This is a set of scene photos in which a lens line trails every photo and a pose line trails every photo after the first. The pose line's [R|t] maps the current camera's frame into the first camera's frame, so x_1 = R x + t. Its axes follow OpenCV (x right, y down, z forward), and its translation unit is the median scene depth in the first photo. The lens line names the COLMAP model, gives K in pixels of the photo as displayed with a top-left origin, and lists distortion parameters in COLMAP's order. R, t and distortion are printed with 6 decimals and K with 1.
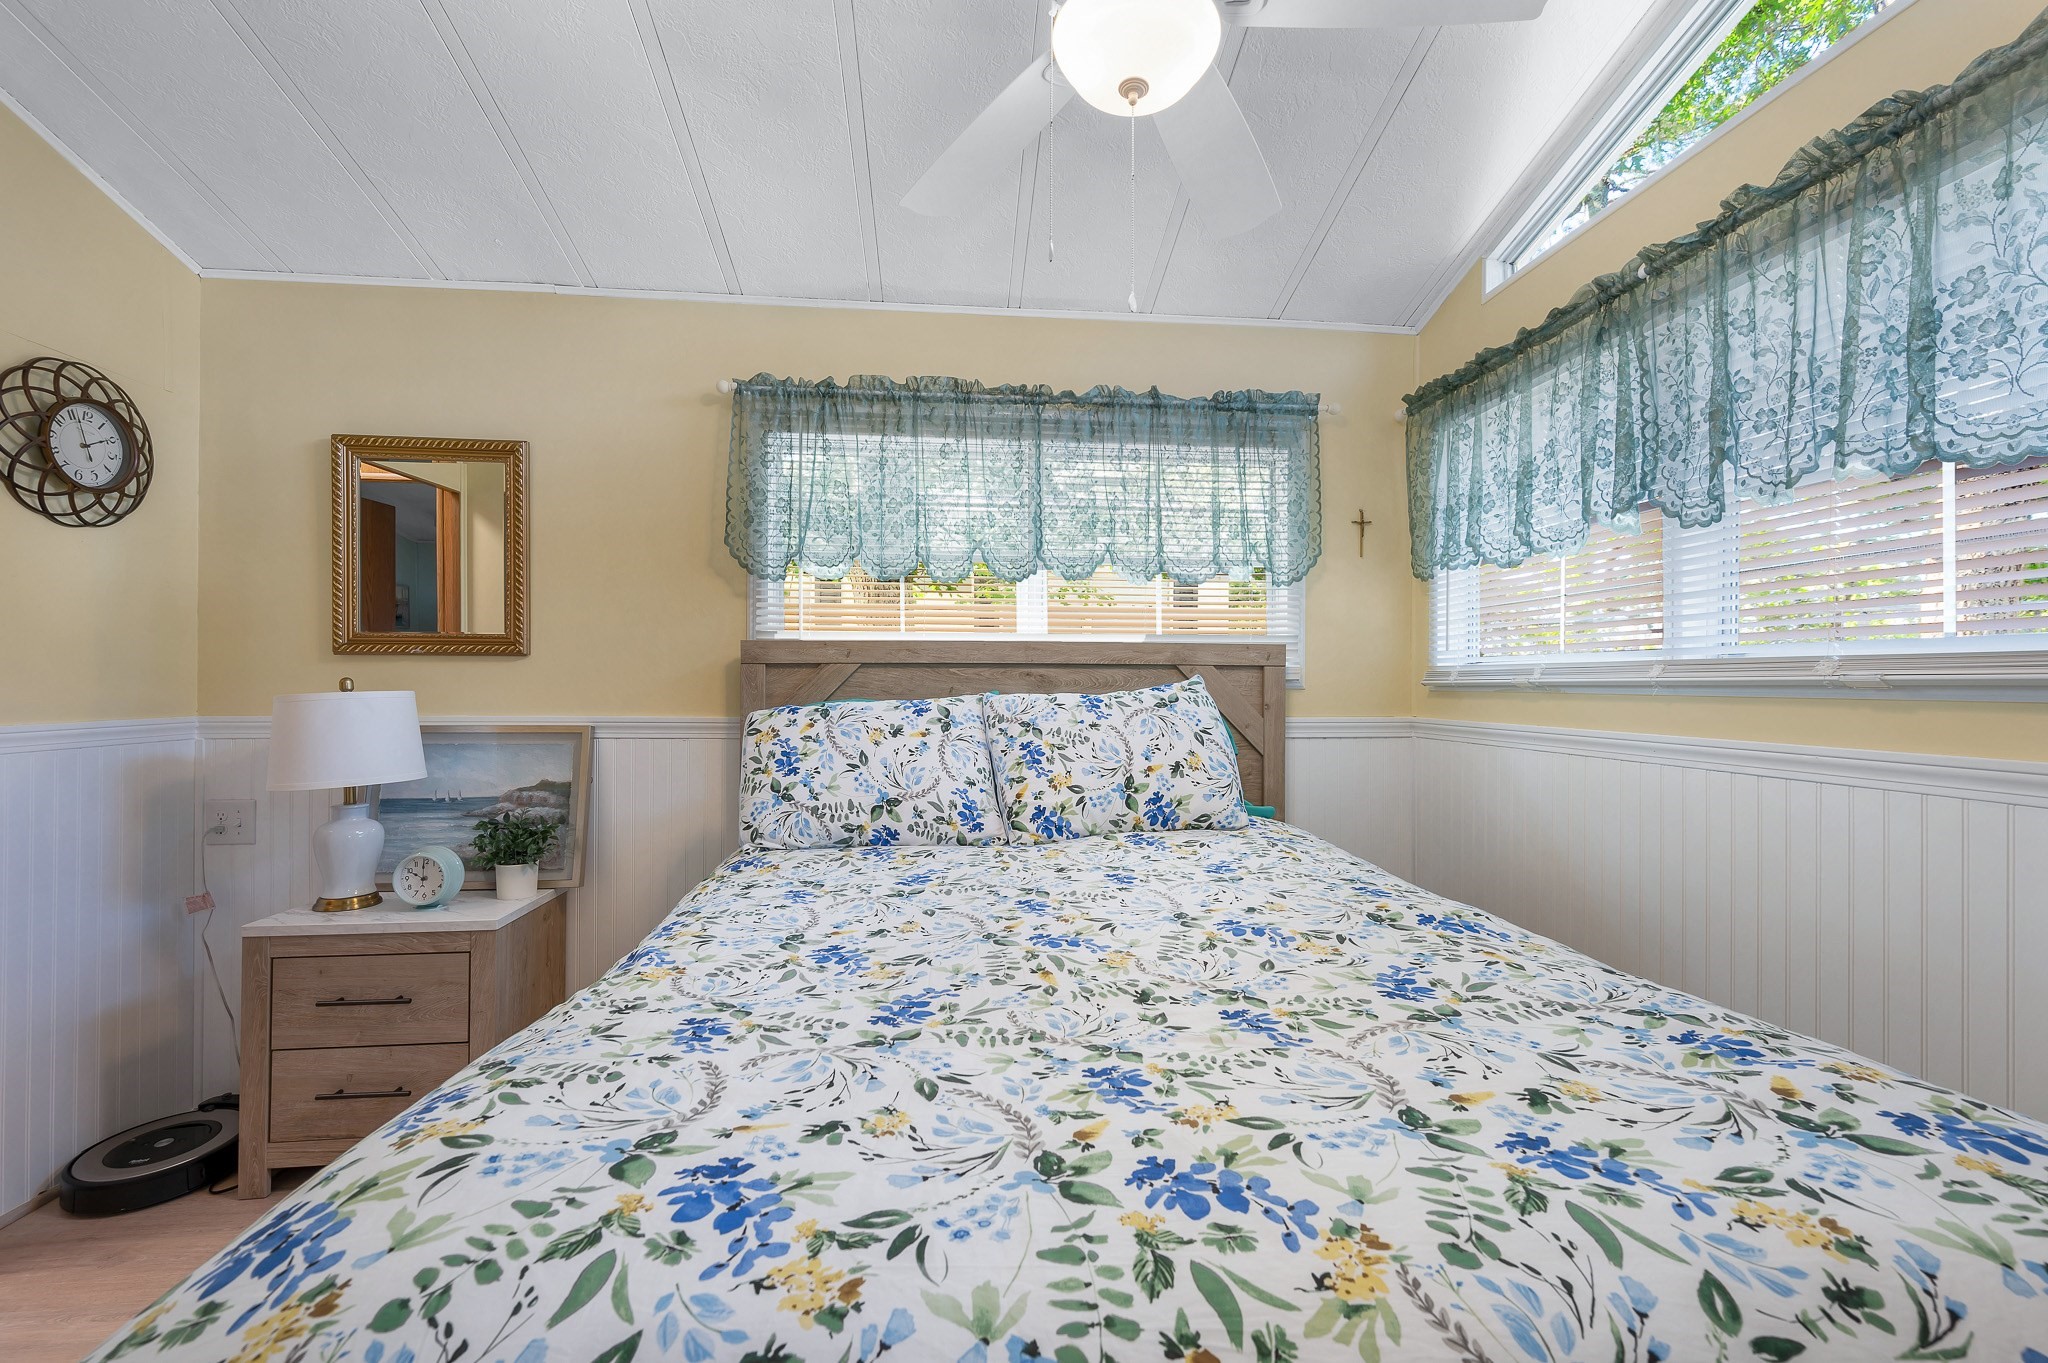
lens RADIAL K [[828.0, 0, 1017.5], [0, 828.0, 679.5], [0, 0, 1]] dist [-0.002618, 0.000885]
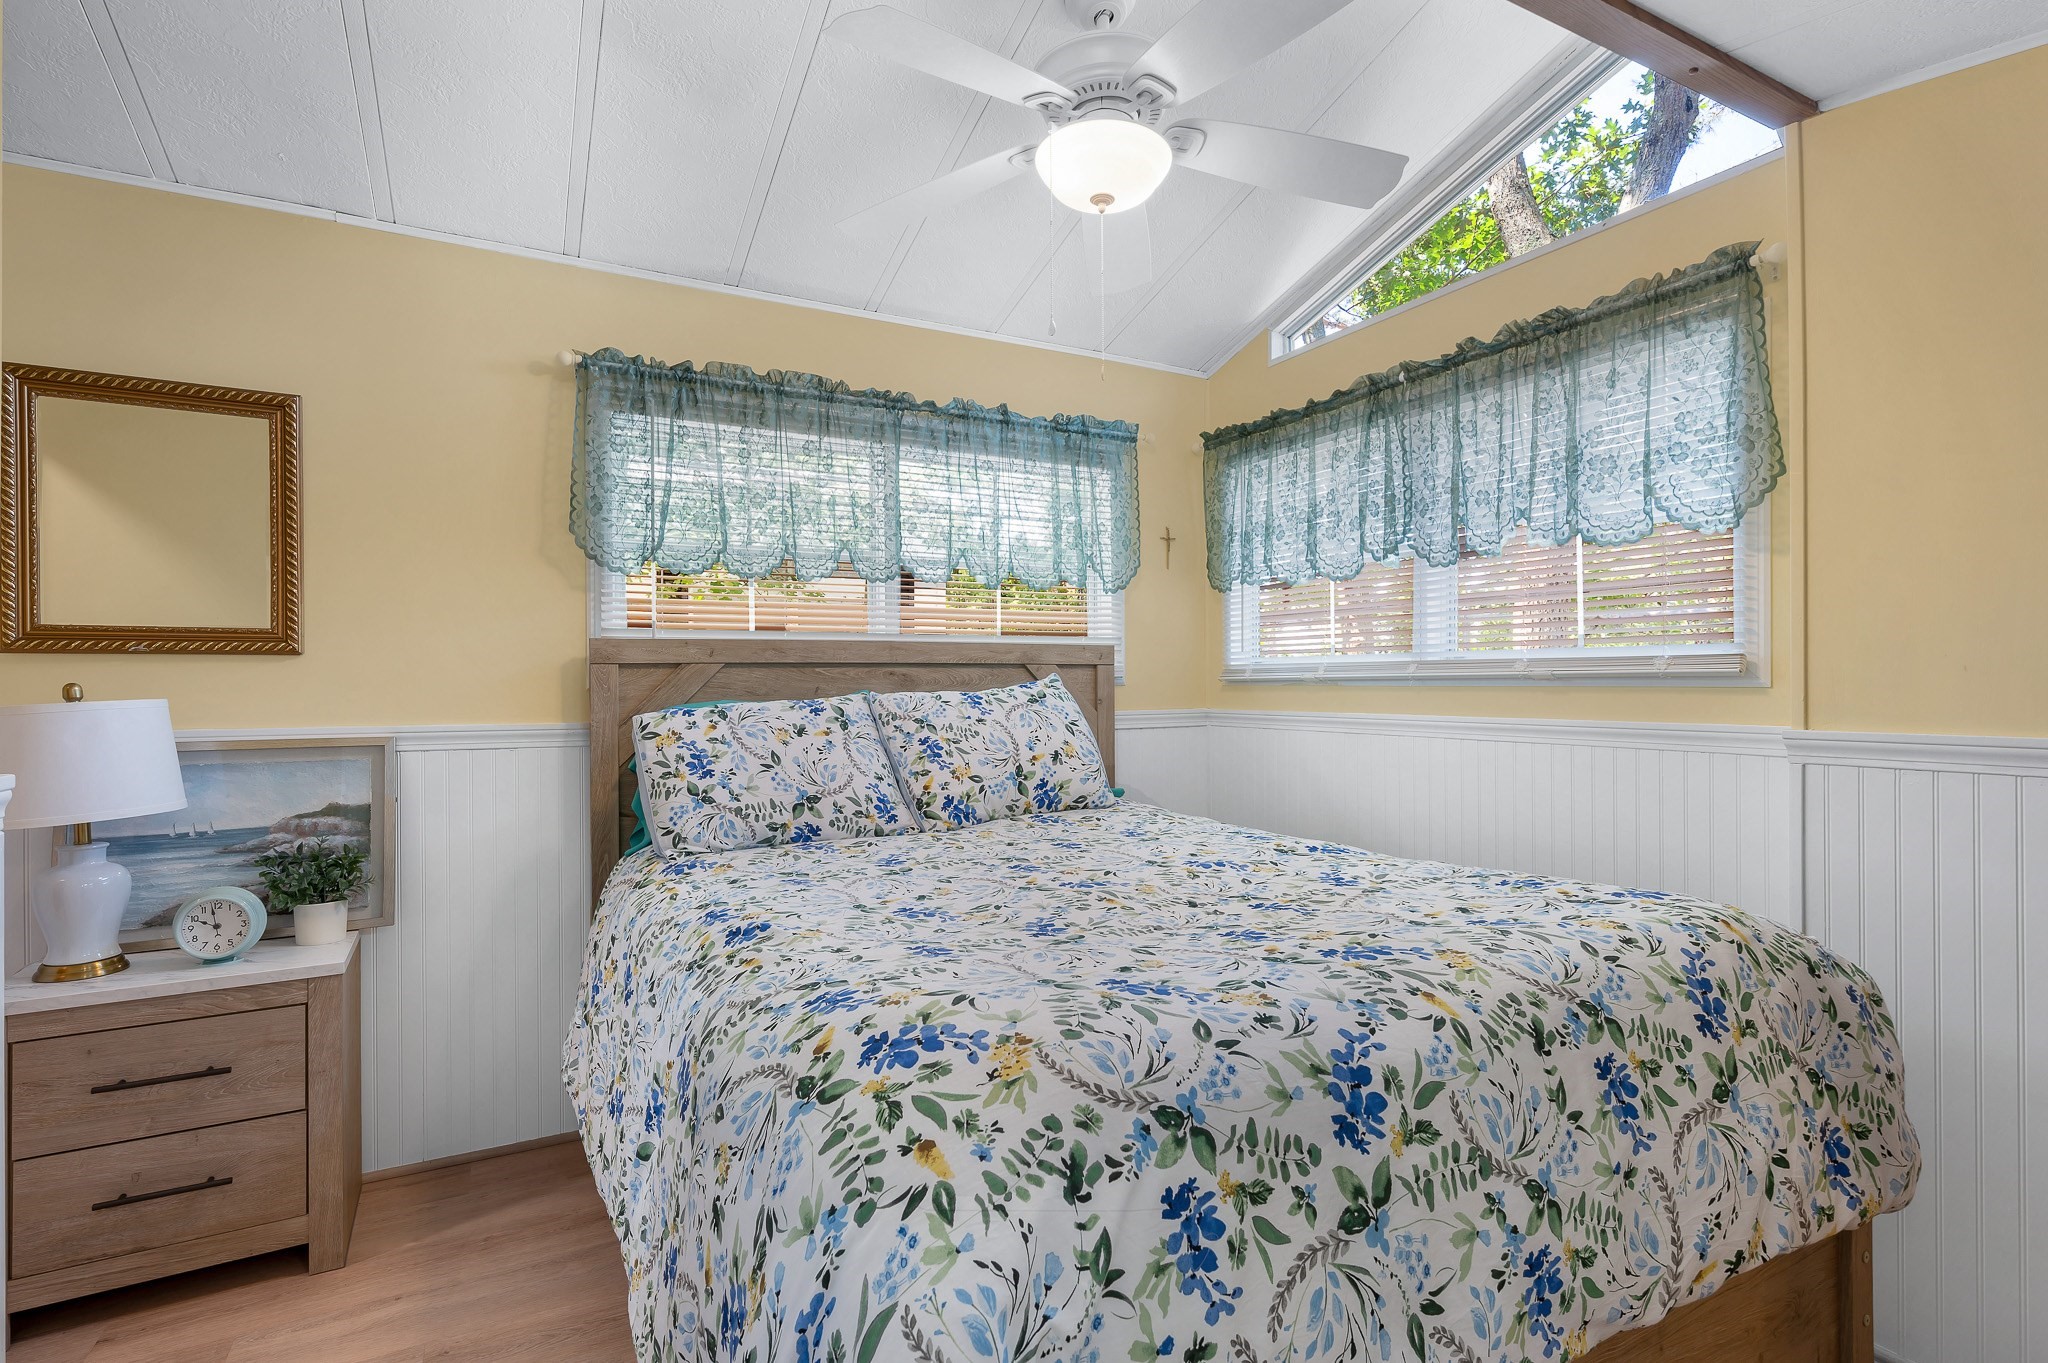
lens RADIAL K [[941.0, 0, 1030.3], [0, 941.0, 678.4], [0, 0, 1]] dist [-0.002480, 0.002158]
pose [[0.927905, -0.007823, 0.372734, -0.314065], [0.007793, 0.999968, 0.001586, -0.000998], [-0.372735, 0.001433, 0.927937, -0.169352]]
